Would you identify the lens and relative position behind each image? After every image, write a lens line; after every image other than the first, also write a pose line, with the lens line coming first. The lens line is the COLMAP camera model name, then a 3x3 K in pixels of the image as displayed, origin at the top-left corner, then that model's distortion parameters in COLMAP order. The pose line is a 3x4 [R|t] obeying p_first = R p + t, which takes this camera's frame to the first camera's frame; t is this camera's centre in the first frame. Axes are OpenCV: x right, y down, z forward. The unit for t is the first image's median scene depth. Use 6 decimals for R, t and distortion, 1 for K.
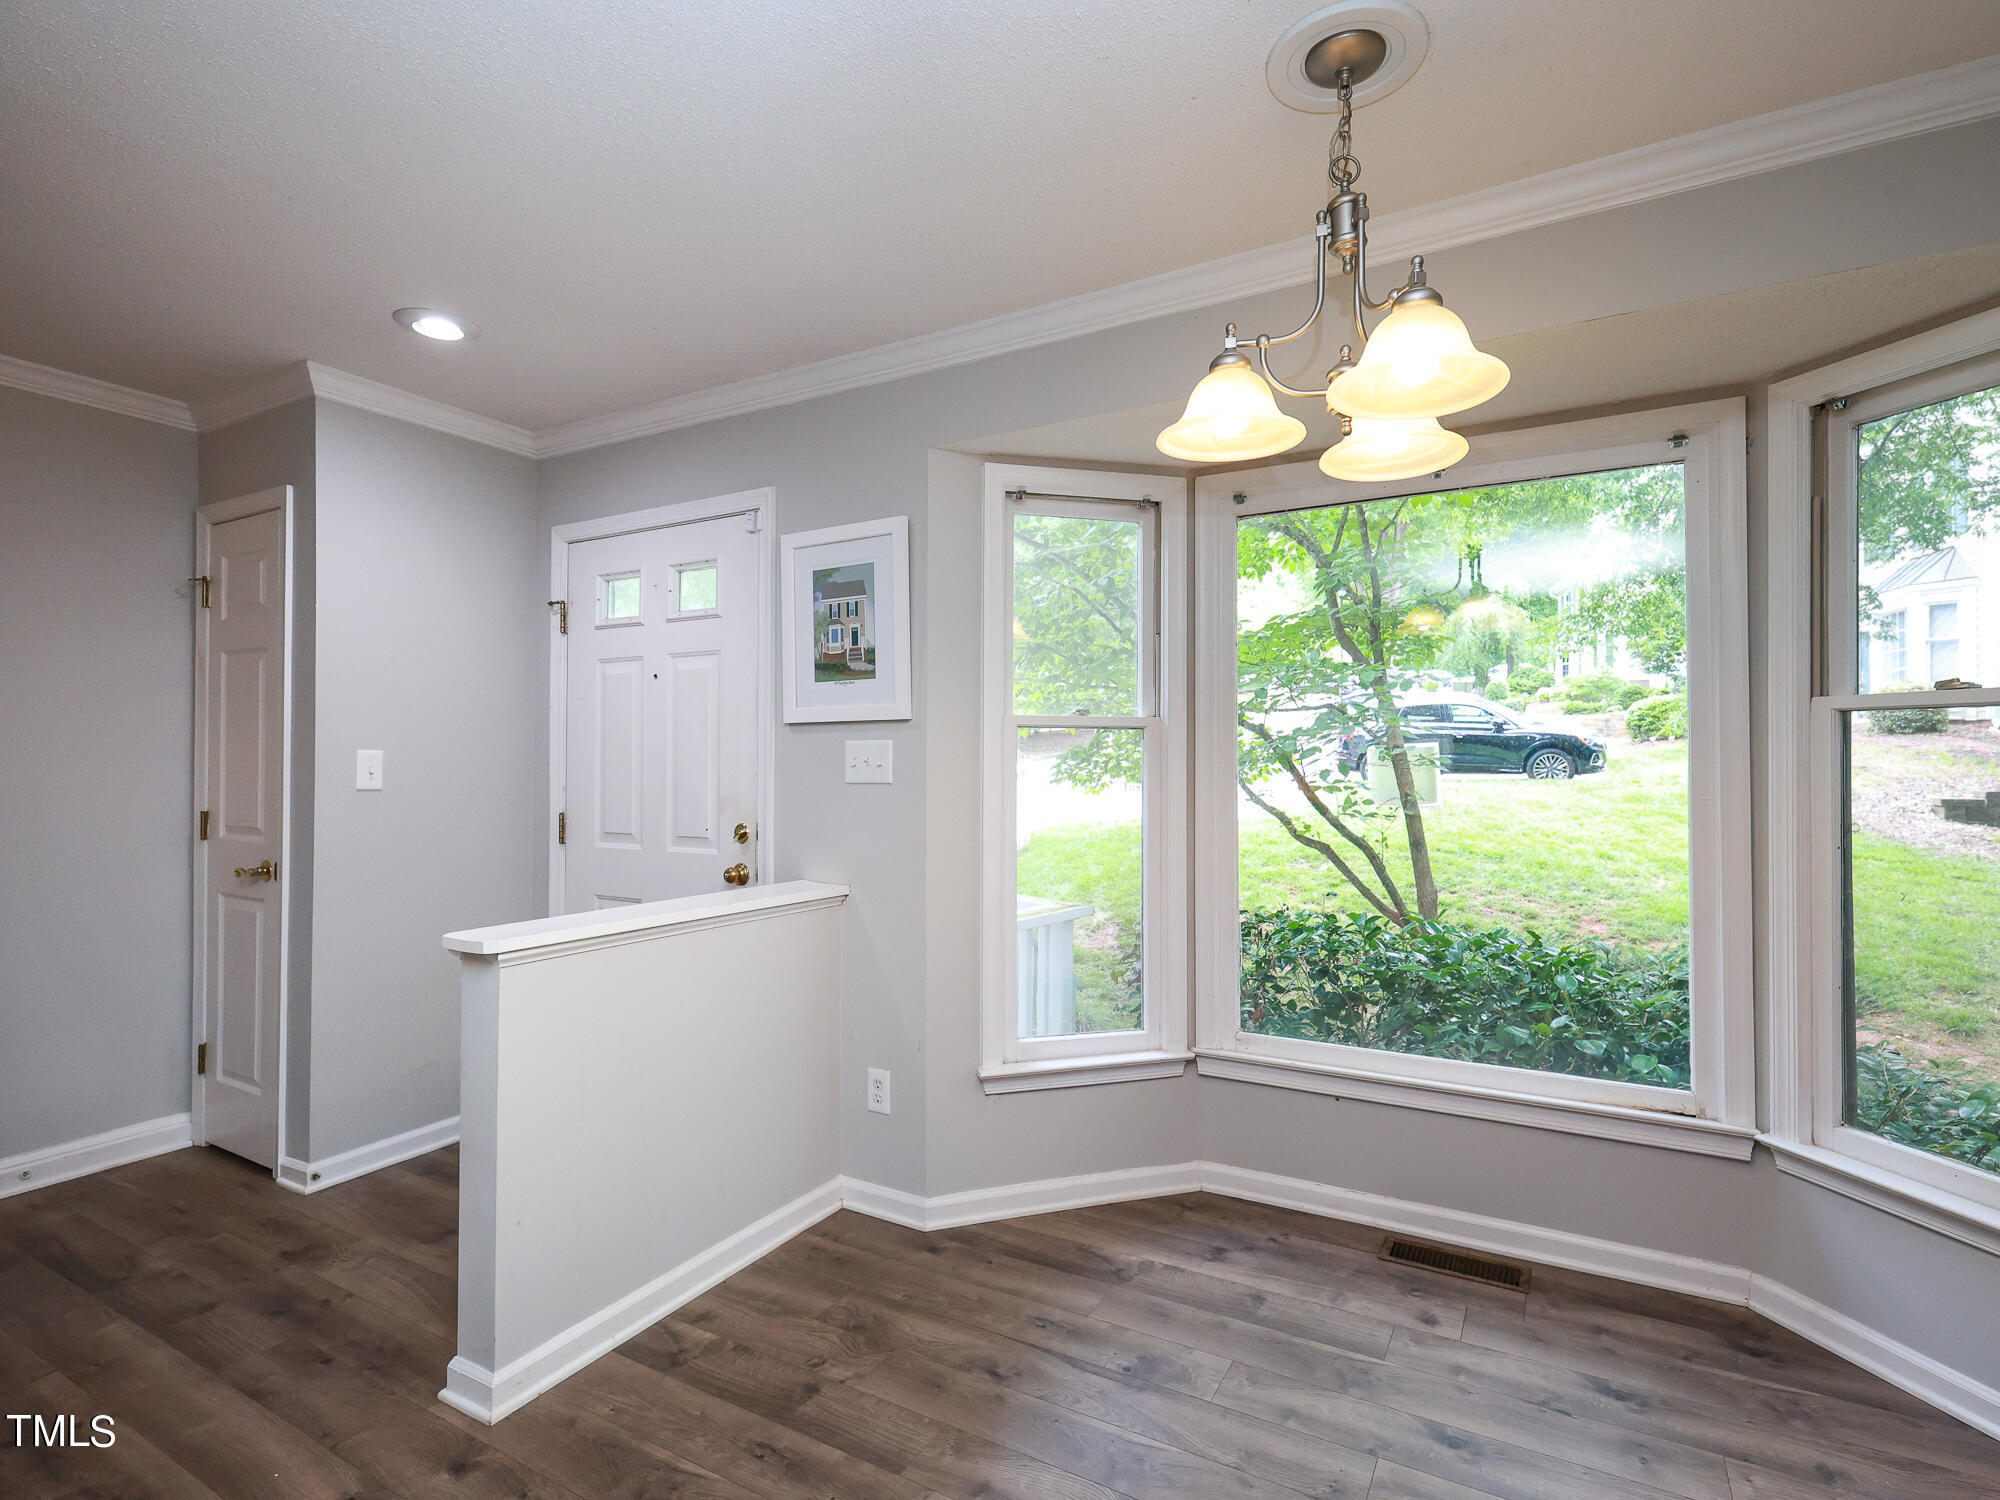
lens RADIAL K [[975.9, 0, 997.1], [0, 975.9, 781.2], [0, 0, 1]] dist [-0.001367, -0.000527]
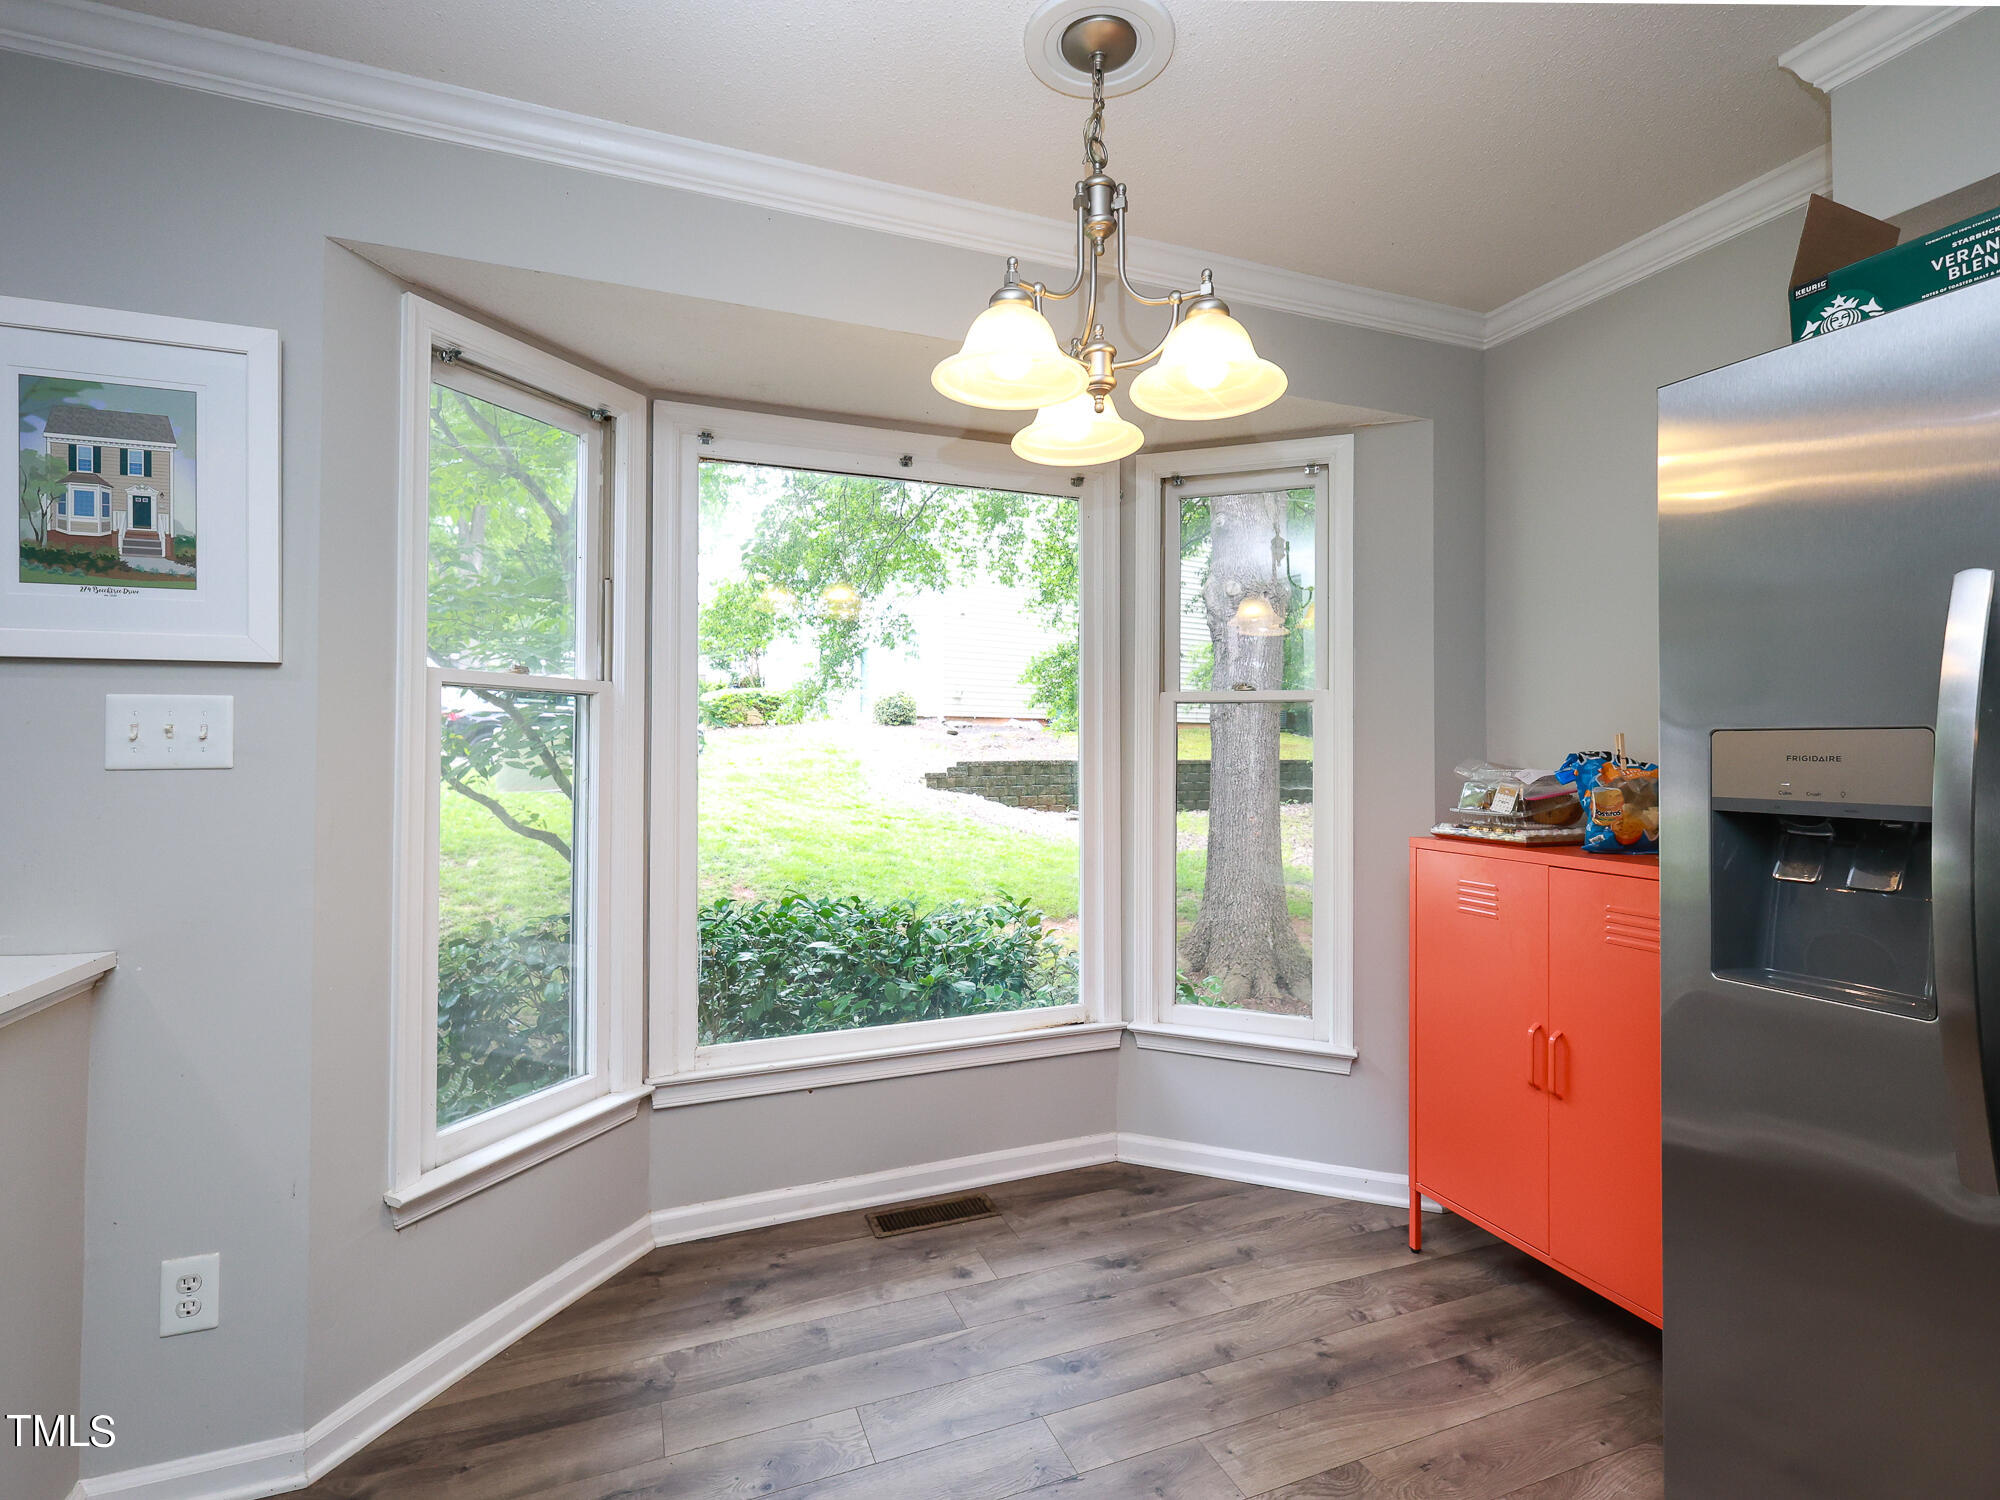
lens RADIAL K [[980.0, 0, 1013.6], [0, 980.0, 752.0], [0, 0, 1]] dist [0.000239, -0.000079]
pose [[0.618366, -0.003248, 0.785883, -0.293504], [0.014657, 0.999865, -0.007401, 0.004198], [-0.785753, 0.016095, 0.618330, 0.258105]]
